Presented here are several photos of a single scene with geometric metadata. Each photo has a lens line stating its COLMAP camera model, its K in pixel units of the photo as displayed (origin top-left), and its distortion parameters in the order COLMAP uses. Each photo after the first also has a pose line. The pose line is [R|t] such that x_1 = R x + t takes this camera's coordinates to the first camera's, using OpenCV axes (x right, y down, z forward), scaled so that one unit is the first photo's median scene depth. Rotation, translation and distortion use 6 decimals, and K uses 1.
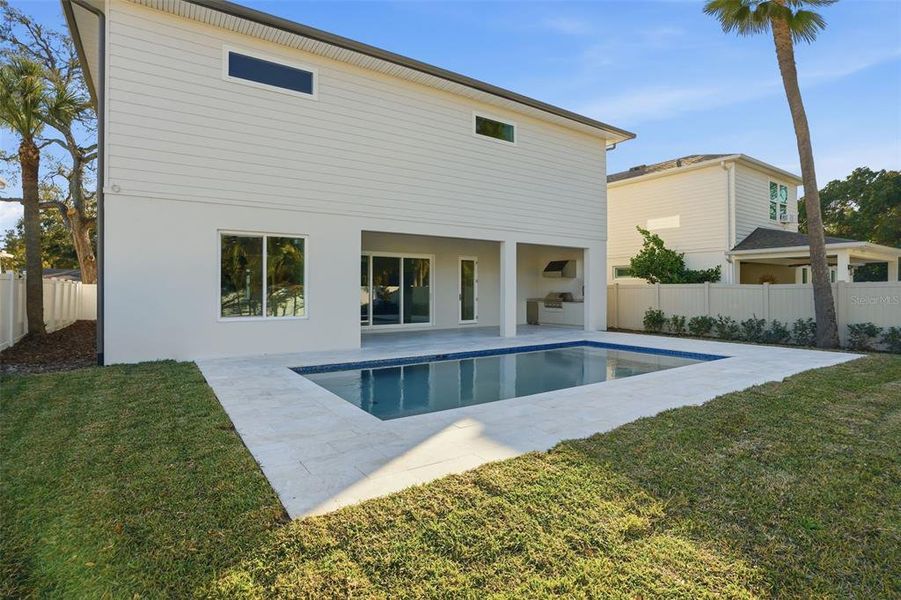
lens RADIAL K [[449.6, 0, 453.3], [0, 449.6, 294.0], [0, 0, 1]] dist [-0.026708, -0.000370]
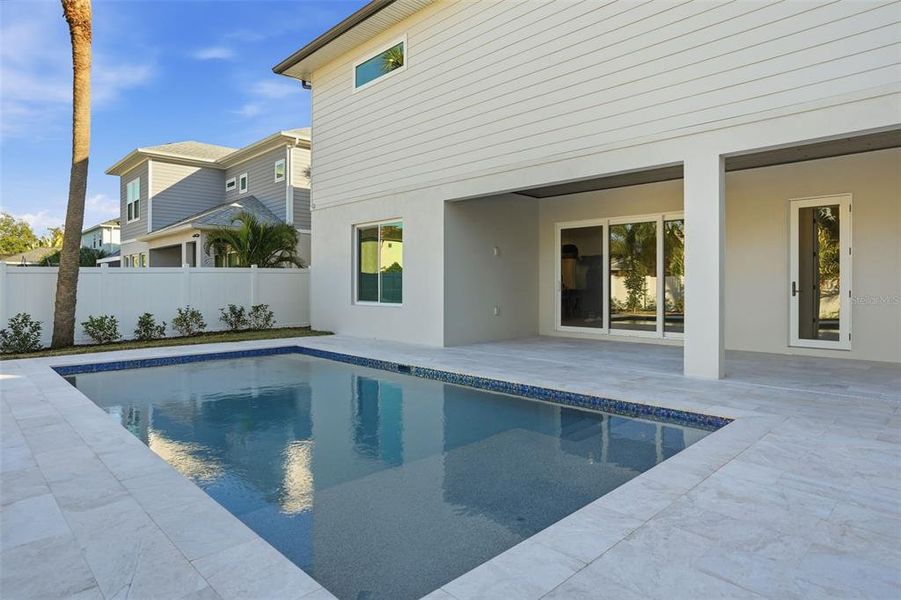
lens RADIAL K [[515.7, 0, 455.8], [0, 515.7, 293.7], [0, 0, 1]] dist [-0.031220, 0.004407]
pose [[0.197435, 0.013125, -0.980228, 0.507603], [-0.004043, 0.999913, 0.012575, 0.008521], [0.980308, 0.001480, 0.197470, 0.619545]]
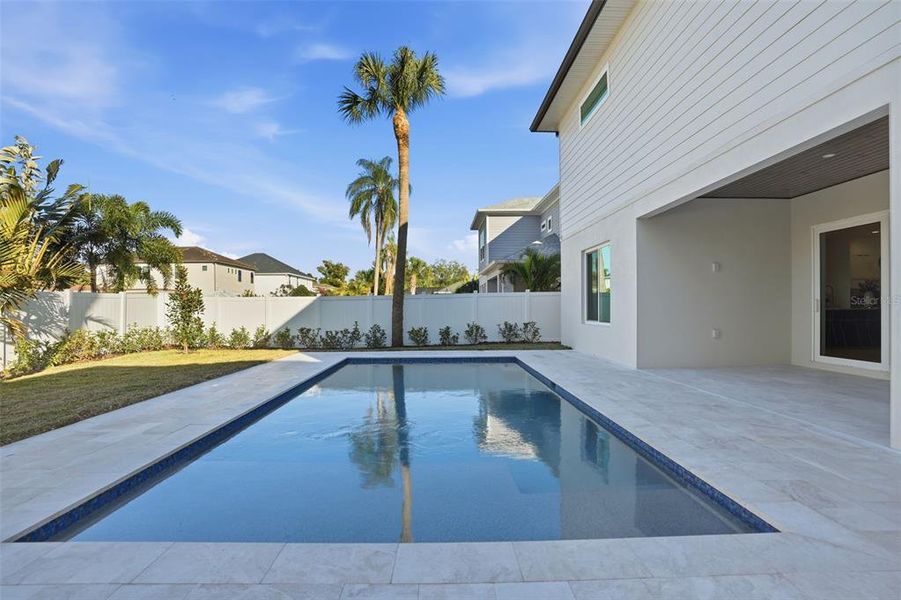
lens RADIAL K [[428.0, 0, 446.9], [0, 428.0, 309.4], [0, 0, 1]] dist [-0.041274, 0.004893]
pose [[-0.539623, 0.005773, -0.841887, 0.423606], [0.001272, 0.999981, 0.006042, 0.007721], [0.841906, 0.002190, -0.539620, 0.828266]]
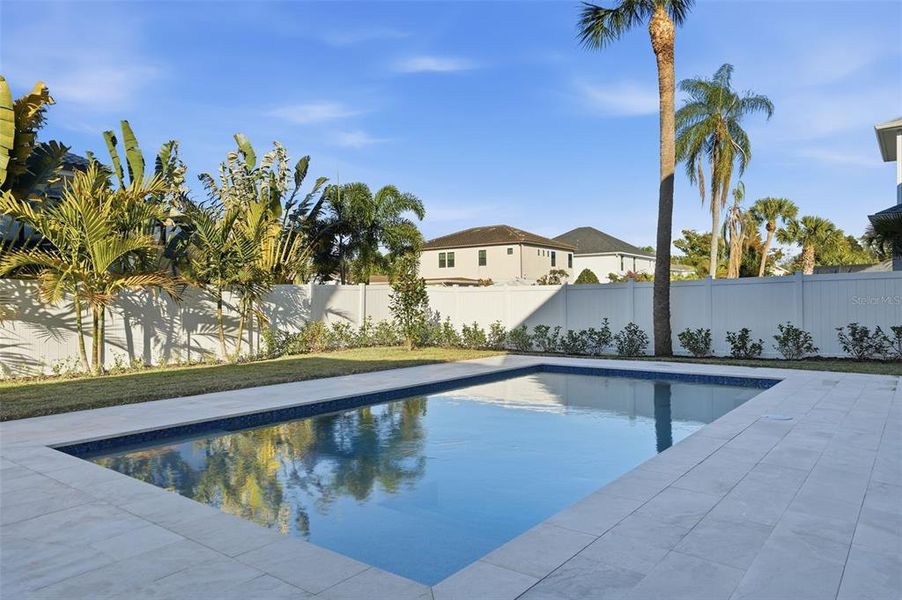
lens RADIAL K [[614.3, 0, 447.2], [0, 614.3, 293.2], [0, 0, 1]] dist [-0.017917, 0.023077]
pose [[-0.947752, 0.000293, -0.319007, 0.285420], [0.004007, 0.999932, -0.010984, 0.009411], [0.318982, -0.011688, -0.947689, 1.011694]]
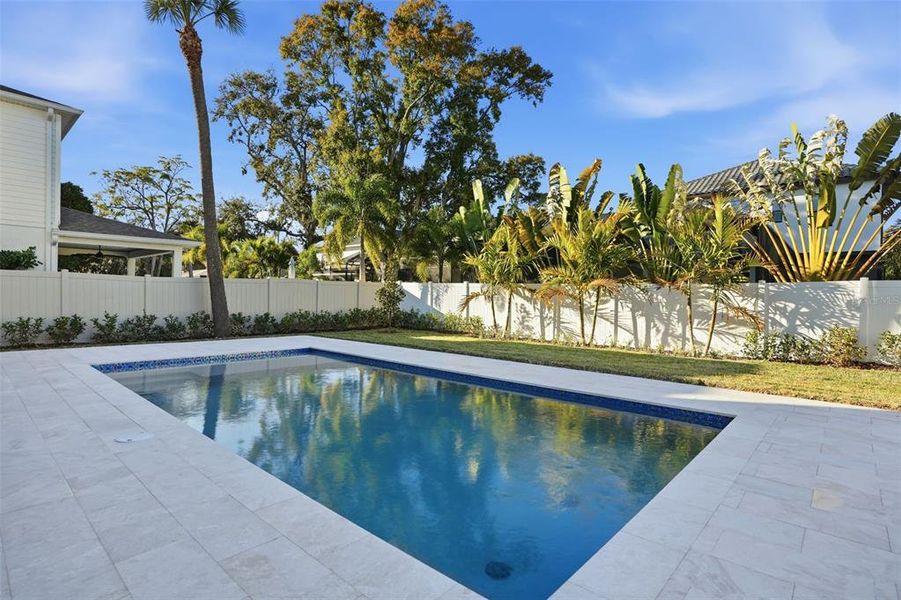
lens RADIAL K [[449.6, 0, 458.1], [0, 449.6, 295.6], [0, 0, 1]] dist [-0.026708, -0.000370]
pose [[-0.263913, -0.003172, 0.964541, -0.311711], [-0.012685, 0.999920, -0.000183, 0.008889], [-0.964463, -0.012283, -0.263932, 0.586656]]
